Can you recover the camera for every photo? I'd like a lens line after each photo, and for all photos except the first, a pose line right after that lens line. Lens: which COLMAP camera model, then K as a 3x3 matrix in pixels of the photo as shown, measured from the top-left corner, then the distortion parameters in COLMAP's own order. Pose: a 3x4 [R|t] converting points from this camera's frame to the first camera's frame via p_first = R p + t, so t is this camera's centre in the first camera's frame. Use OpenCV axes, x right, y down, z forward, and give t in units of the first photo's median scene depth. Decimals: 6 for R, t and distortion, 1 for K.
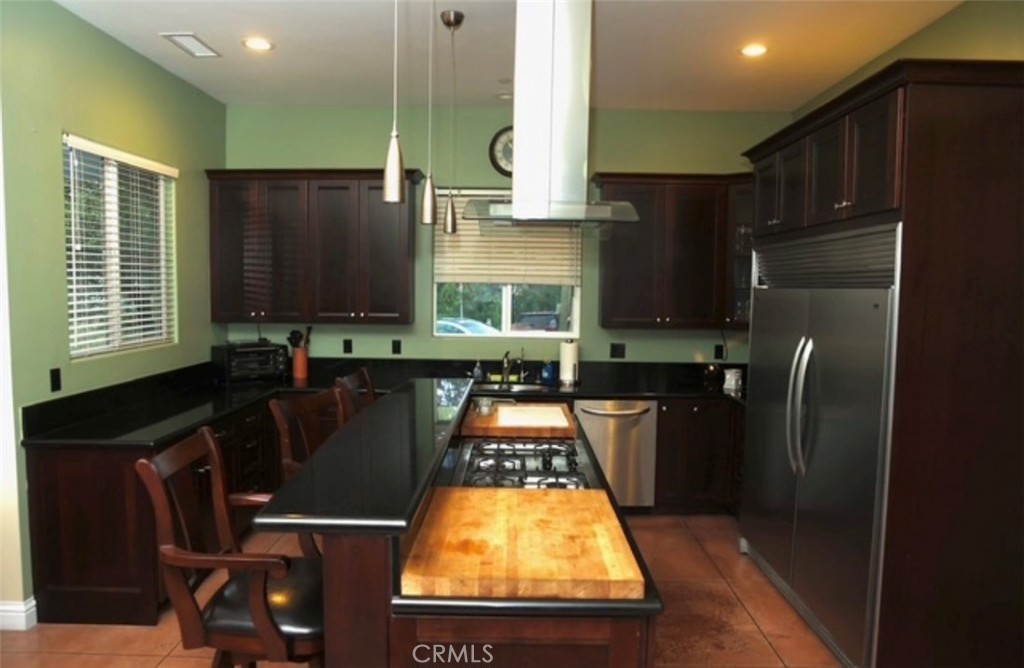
lens RADIAL K [[749.7, 0, 512.3], [0, 749.7, 338.8], [0, 0, 1]] dist [-0.001193, 0.000922]
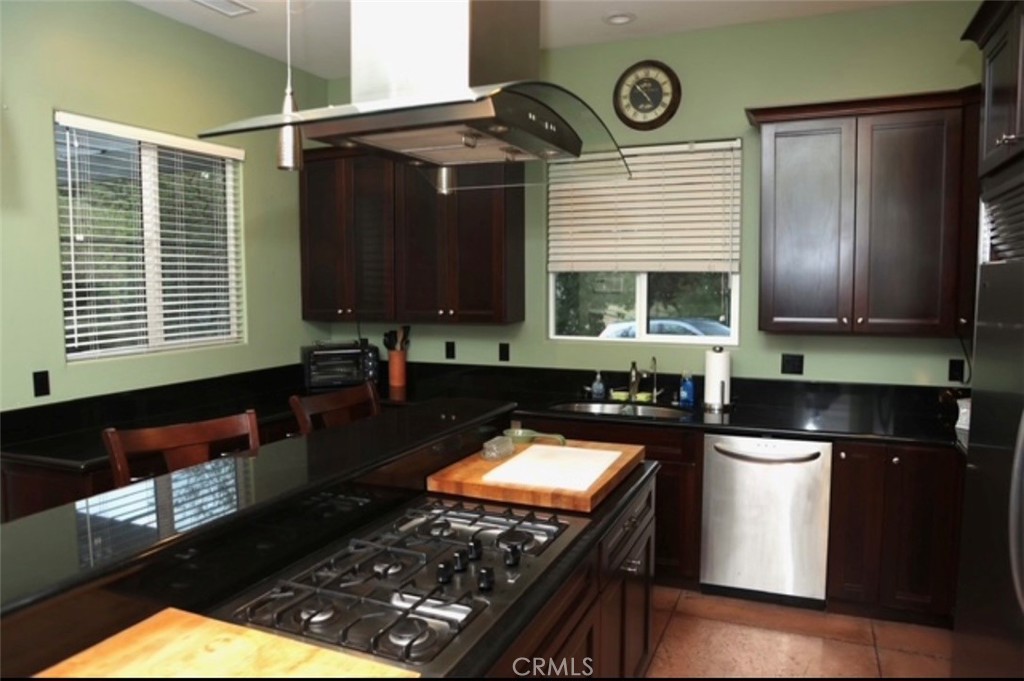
lens RADIAL K [[730.5, 0, 509.0], [0, 730.5, 337.0], [0, 0, 1]] dist [-0.041878, 0.003552]
pose [[0.920887, 0.013034, -0.389611, 0.164140], [-0.013615, 0.999907, 0.001272, -0.006852], [0.389591, 0.004133, 0.920979, 0.278248]]
